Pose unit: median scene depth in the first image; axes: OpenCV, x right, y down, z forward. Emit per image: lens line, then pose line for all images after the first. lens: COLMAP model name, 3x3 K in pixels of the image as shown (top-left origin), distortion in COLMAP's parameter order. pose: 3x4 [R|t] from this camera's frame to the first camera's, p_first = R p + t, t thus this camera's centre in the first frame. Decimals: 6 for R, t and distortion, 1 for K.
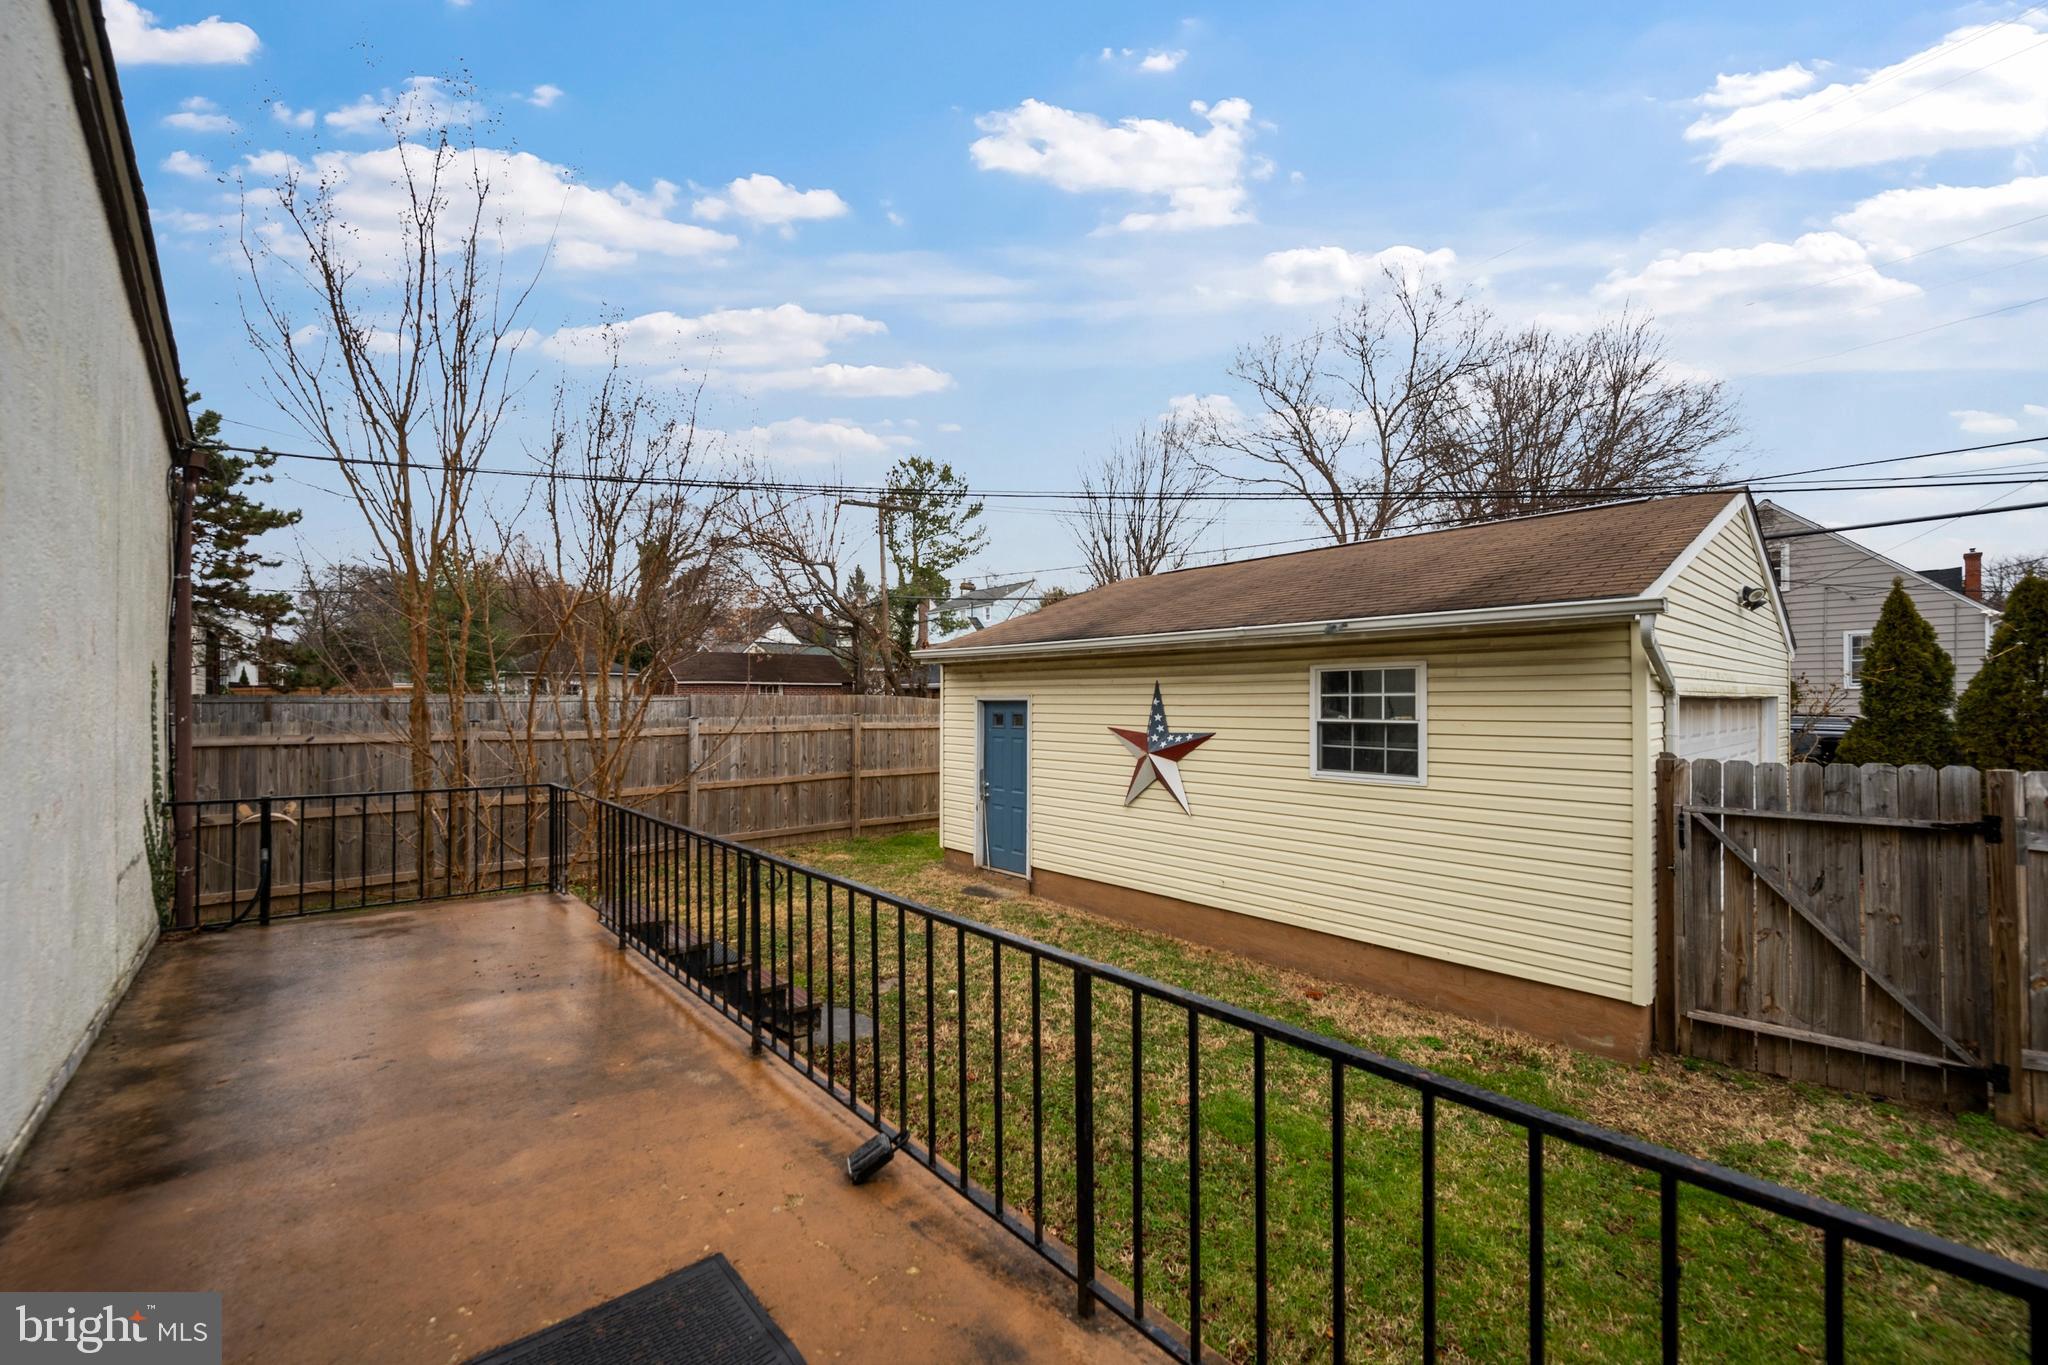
lens RADIAL K [[807.6, 0, 1029.4], [0, 807.6, 694.0], [0, 0, 1]] dist [-0.000970, -0.000146]
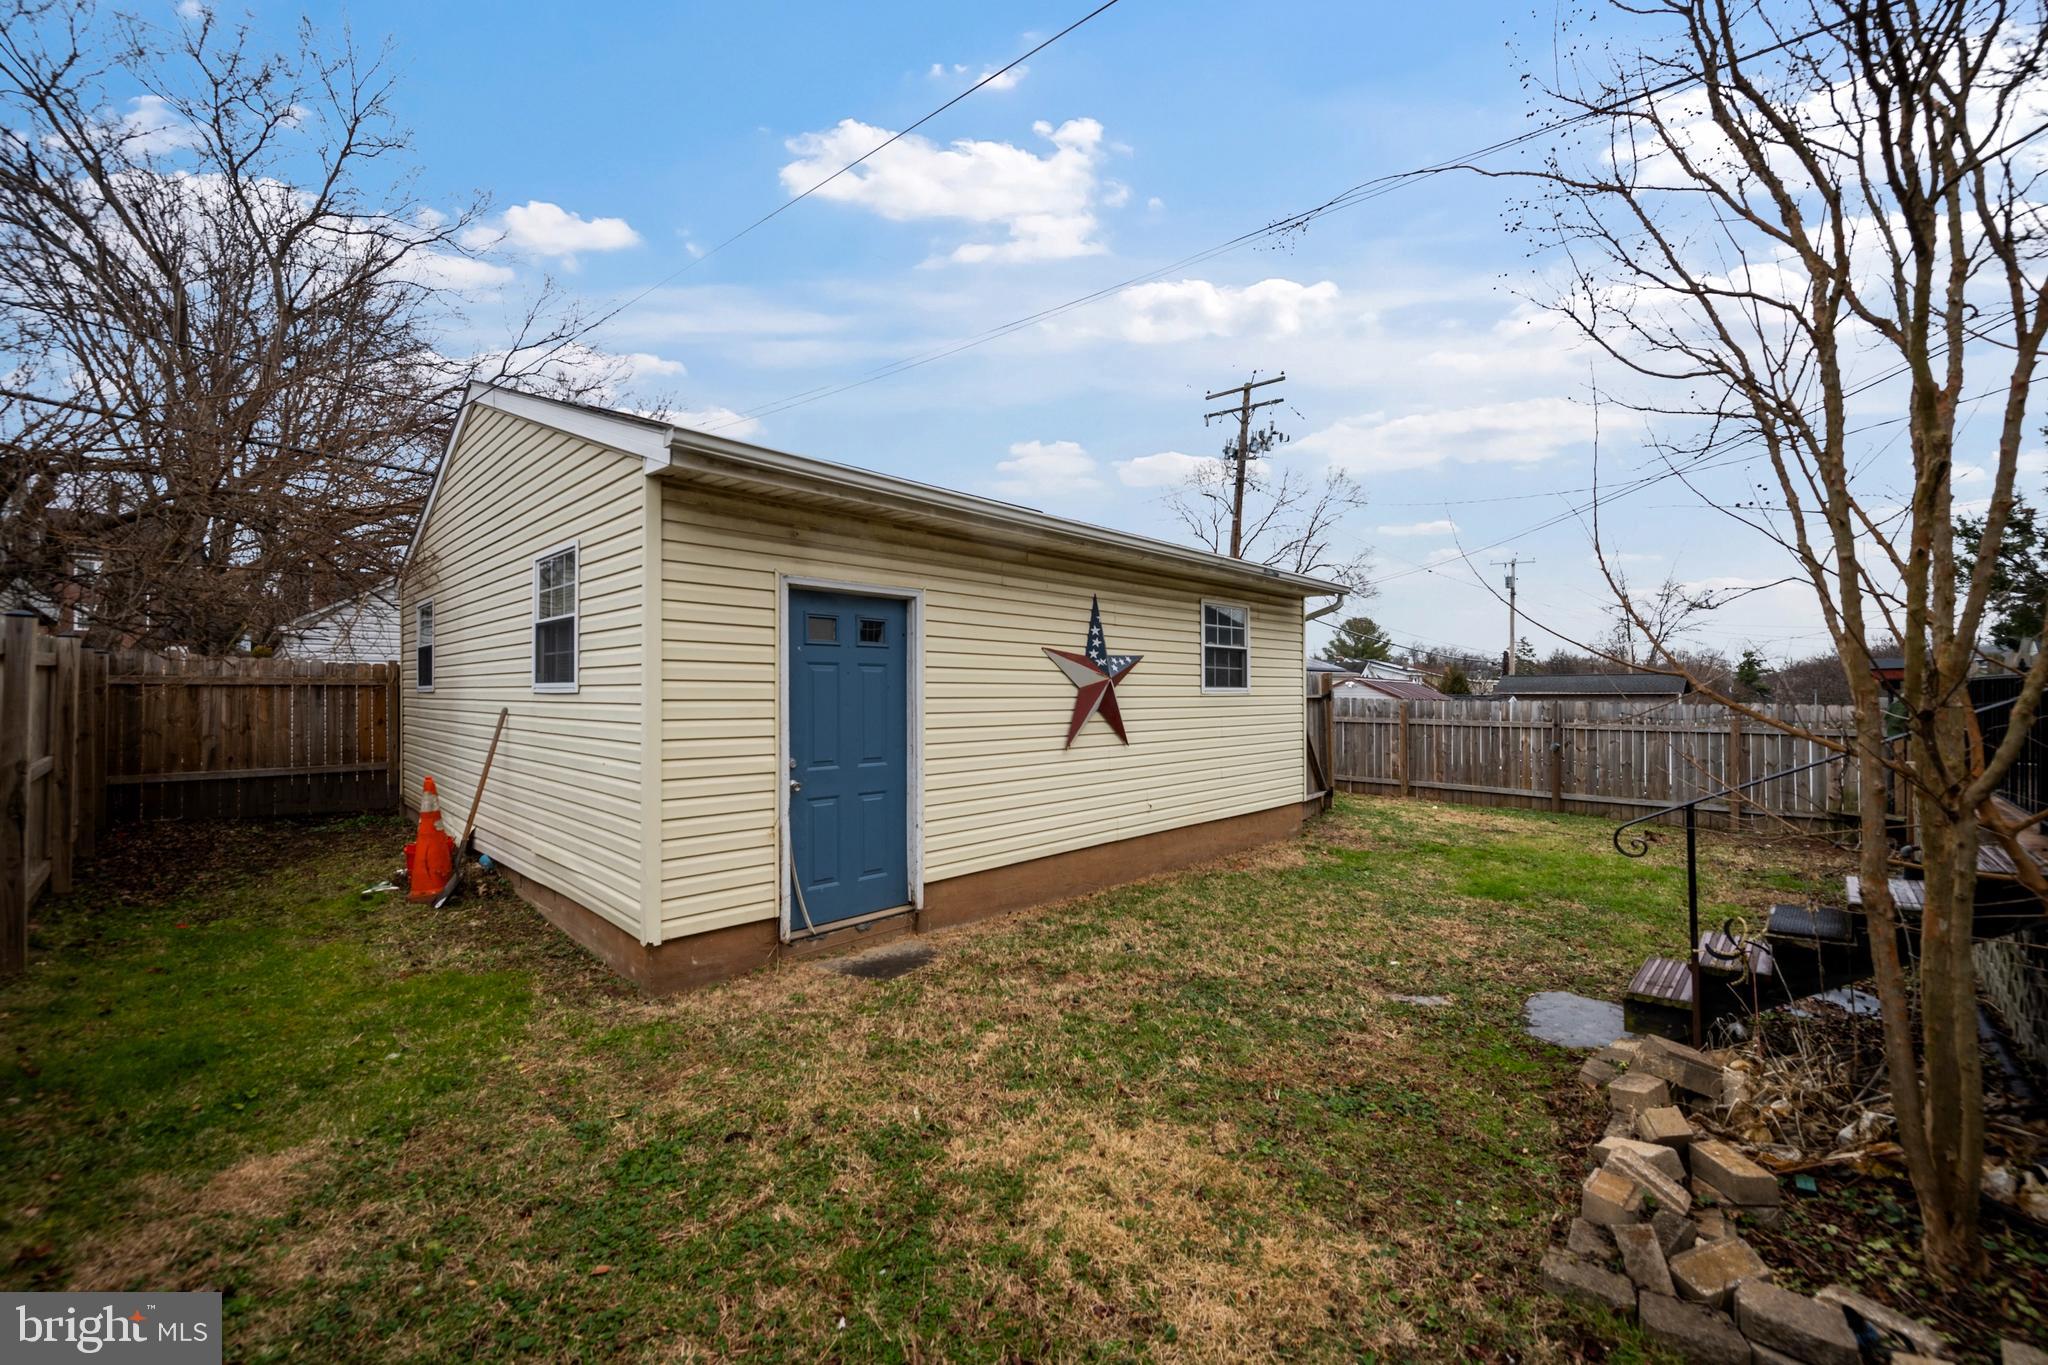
lens RADIAL K [[807.6, 0, 1029.4], [0, 807.6, 694.0], [0, 0, 1]] dist [-0.000970, -0.000146]
pose [[-0.077582, -0.000104, 0.996986, -0.696163], [-0.007853, 0.999969, -0.000507, 0.091392], [-0.996955, -0.007869, -0.077580, 1.155493]]
